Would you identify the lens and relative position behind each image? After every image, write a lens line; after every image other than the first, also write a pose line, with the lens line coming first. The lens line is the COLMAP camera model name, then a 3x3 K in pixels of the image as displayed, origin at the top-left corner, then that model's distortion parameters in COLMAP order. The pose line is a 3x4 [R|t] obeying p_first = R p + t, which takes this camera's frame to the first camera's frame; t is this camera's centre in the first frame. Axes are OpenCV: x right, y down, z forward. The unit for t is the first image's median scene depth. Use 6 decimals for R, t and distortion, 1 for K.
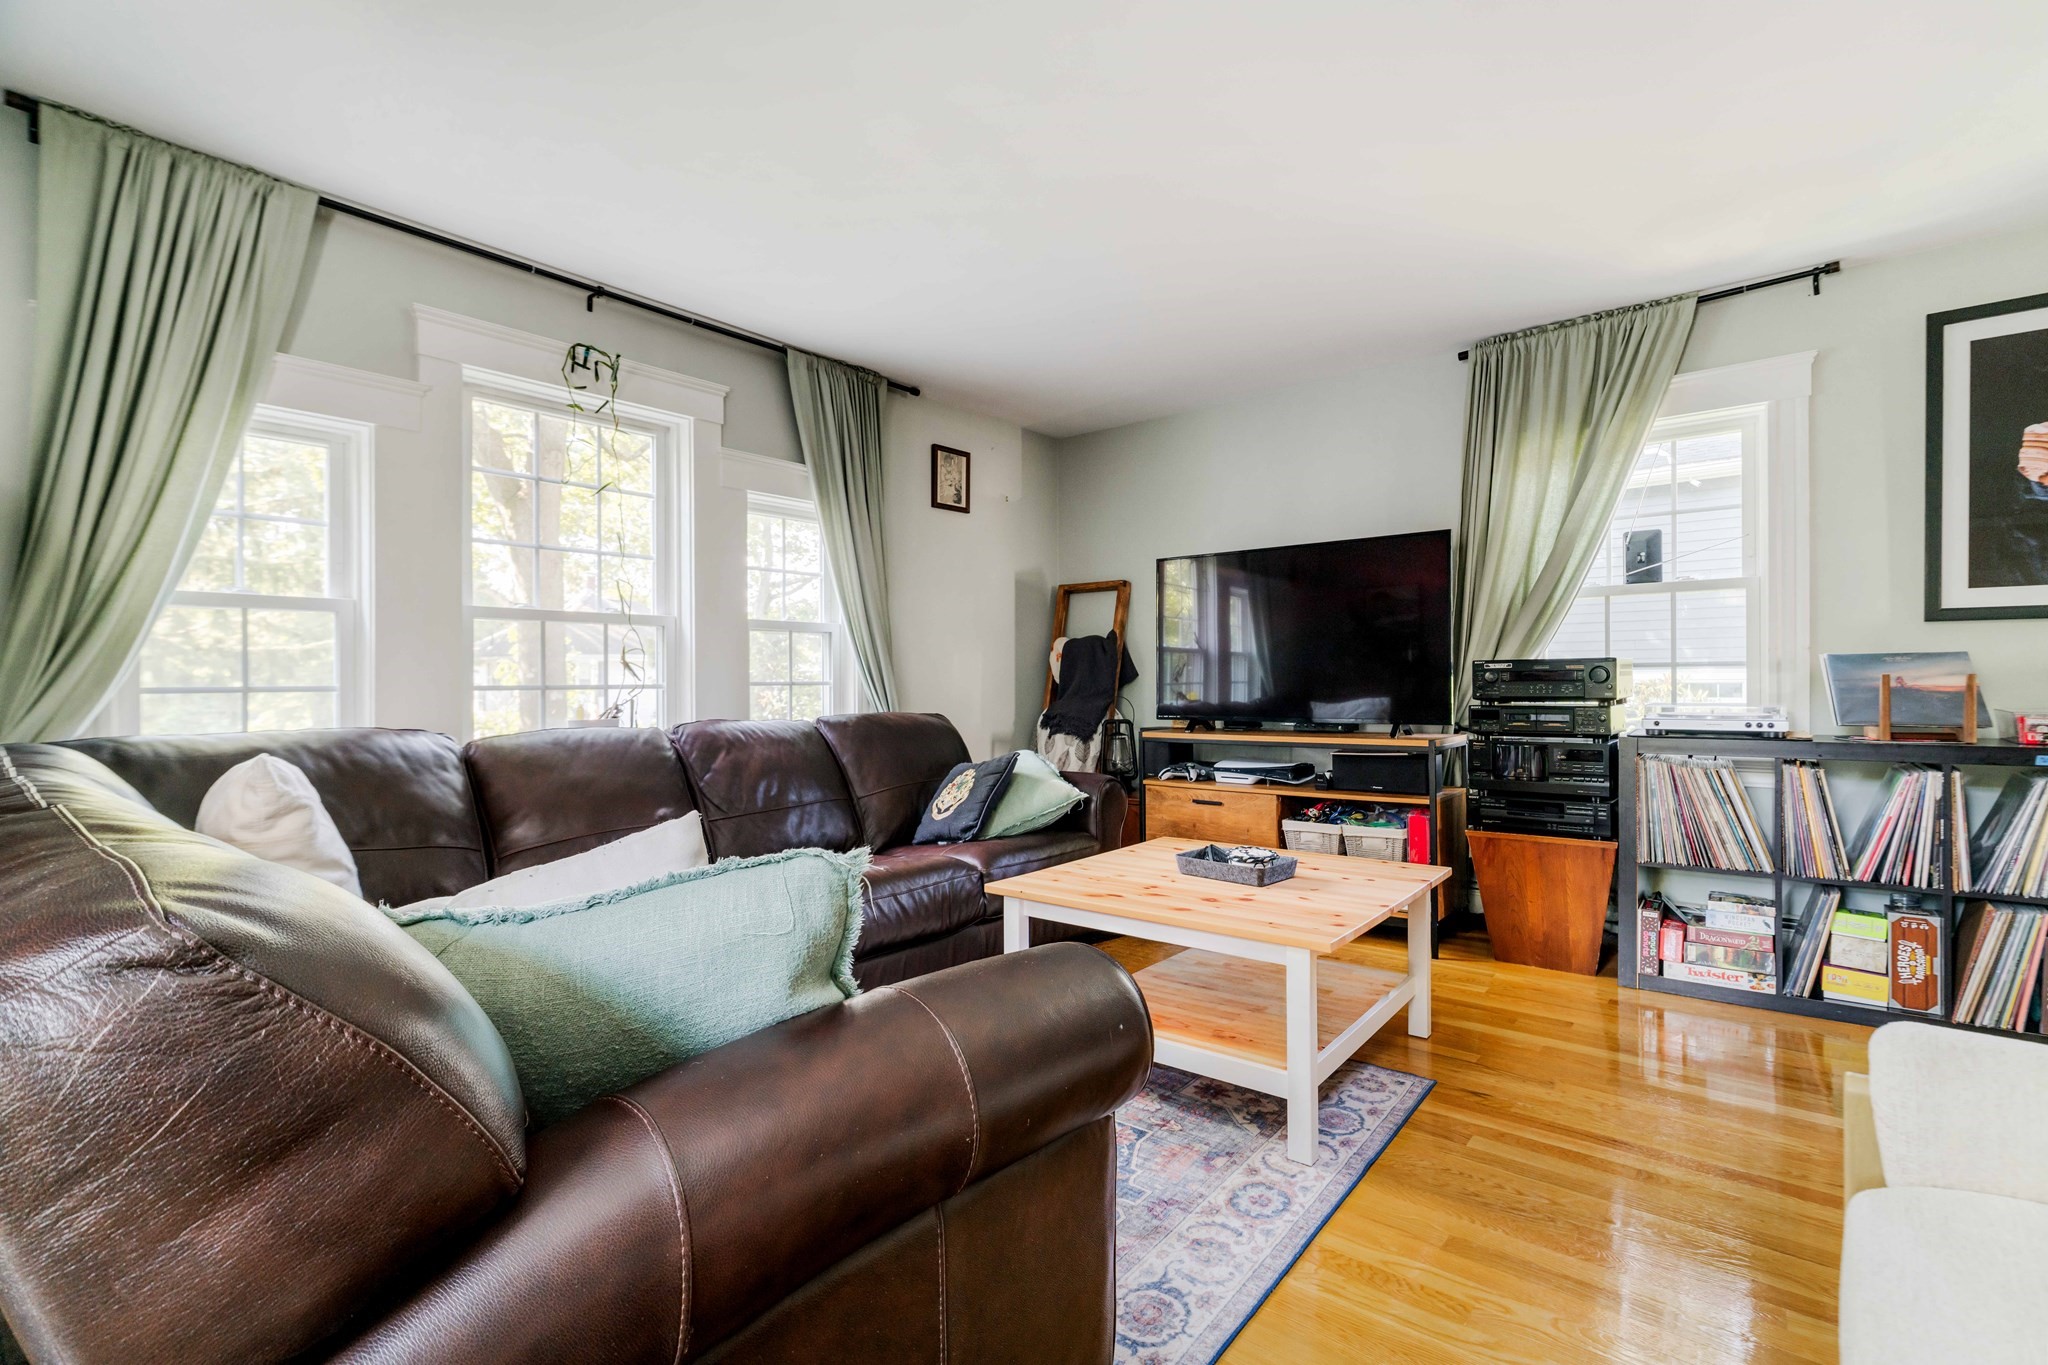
lens RADIAL K [[934.3, 0, 1024.0], [0, 934.3, 682.5], [0, 0, 1]] dist [0.000115, 0.000117]
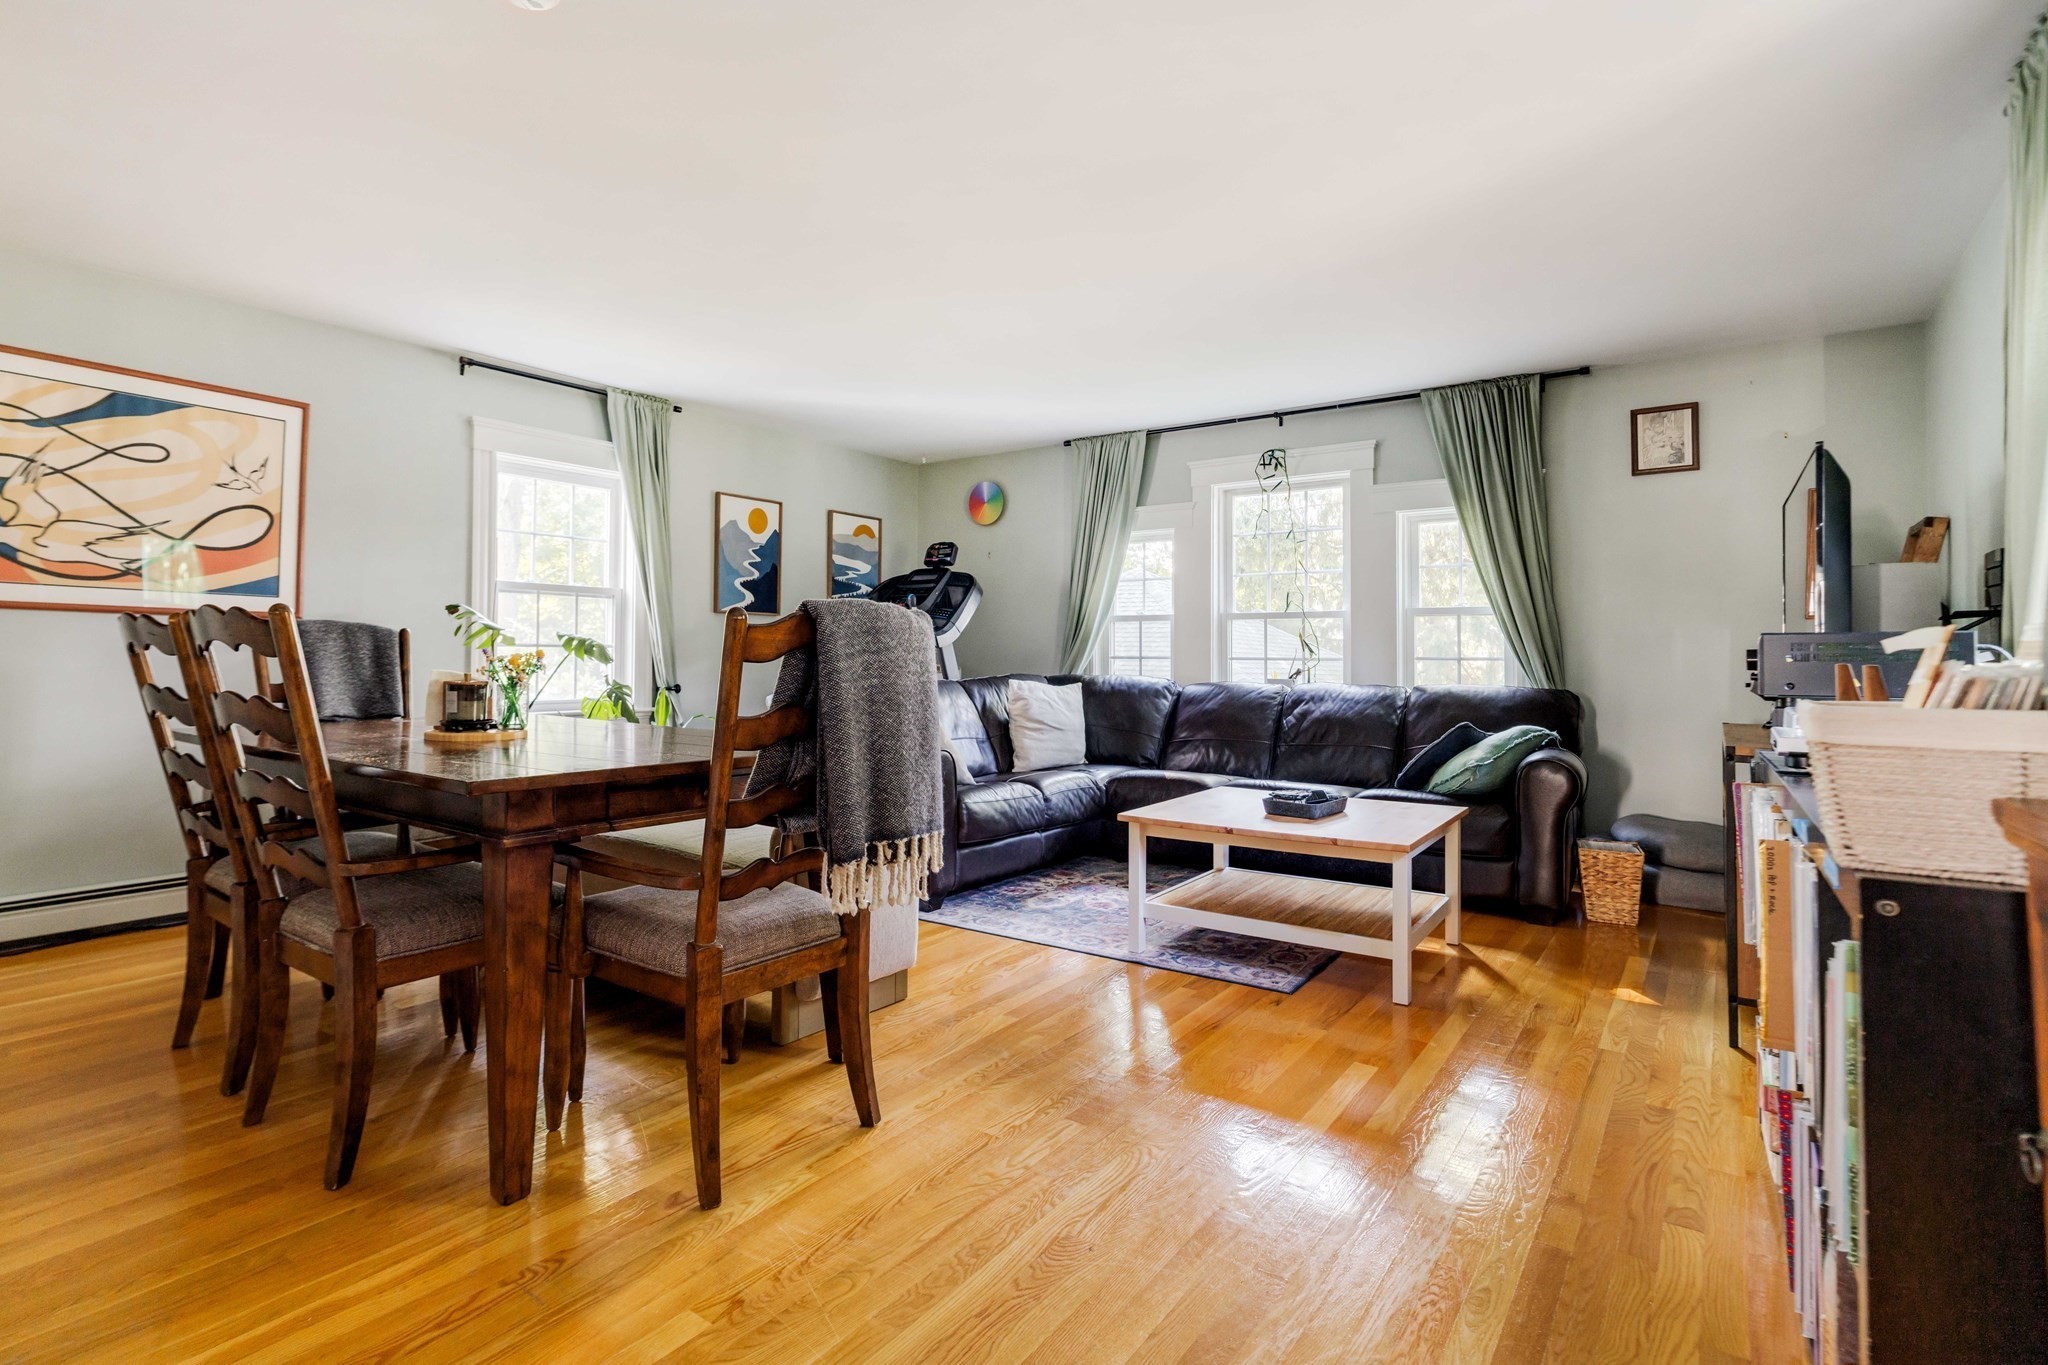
lens RADIAL K [[996.2, 0, 1024.0], [0, 996.2, 682.5], [0, 0, 1]] dist [0.000796, 0.000028]
pose [[0.088608, 0.035179, -0.995445, 1.270066], [-0.004723, 0.999380, 0.034898, -0.011757], [0.996055, 0.001609, 0.088720, 0.413724]]
